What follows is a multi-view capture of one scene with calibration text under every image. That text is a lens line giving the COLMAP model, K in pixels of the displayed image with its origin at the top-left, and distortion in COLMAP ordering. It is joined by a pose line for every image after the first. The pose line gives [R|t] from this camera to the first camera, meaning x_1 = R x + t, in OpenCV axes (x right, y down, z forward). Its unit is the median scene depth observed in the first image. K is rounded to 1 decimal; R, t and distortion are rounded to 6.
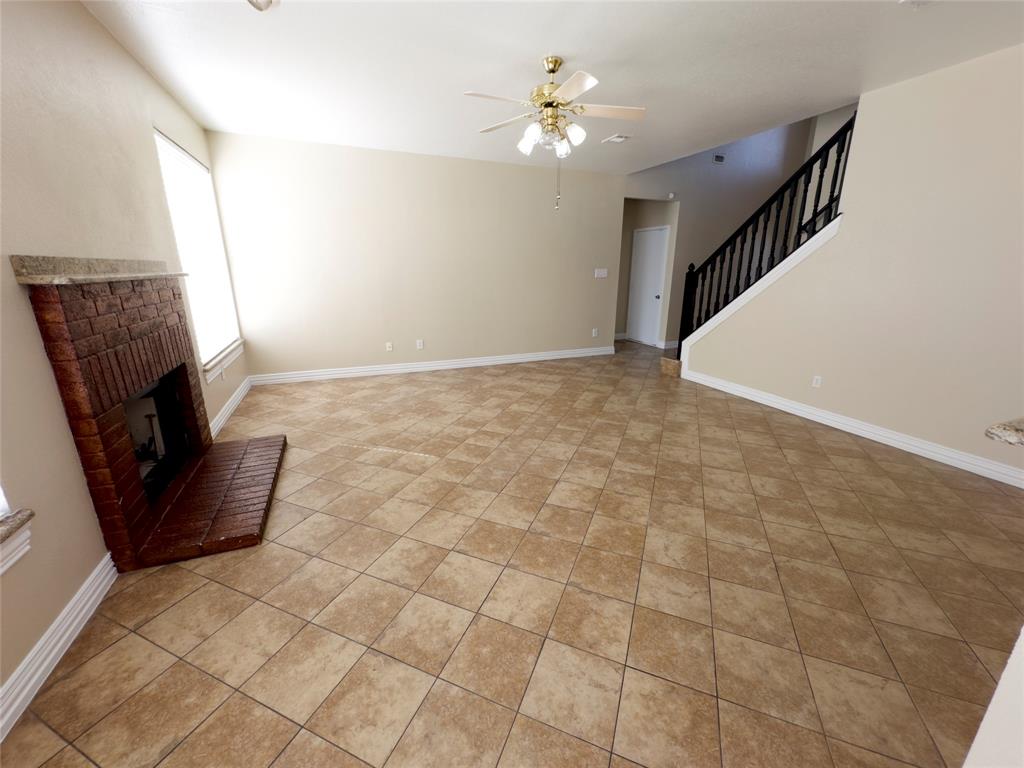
lens RADIAL K [[411.0, 0, 515.5], [0, 411.0, 384.4], [0, 0, 1]] dist [-0.002201, -0.000040]
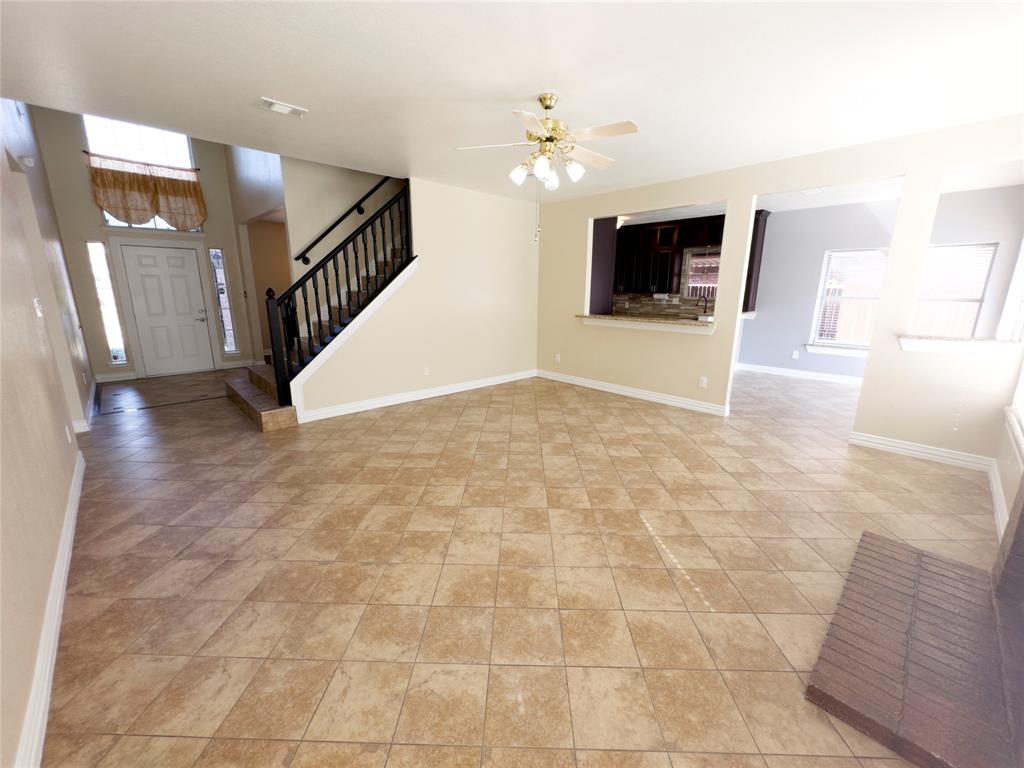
lens RADIAL K [[411.0, 0, 512.8], [0, 411.0, 385.6], [0, 0, 1]] dist [-0.002201, -0.000040]
pose [[-0.352789, -0.223796, 0.908546, -0.803407], [0.251840, 0.912437, 0.322545, -0.410052], [-0.901175, 0.342599, -0.265537, 1.338016]]
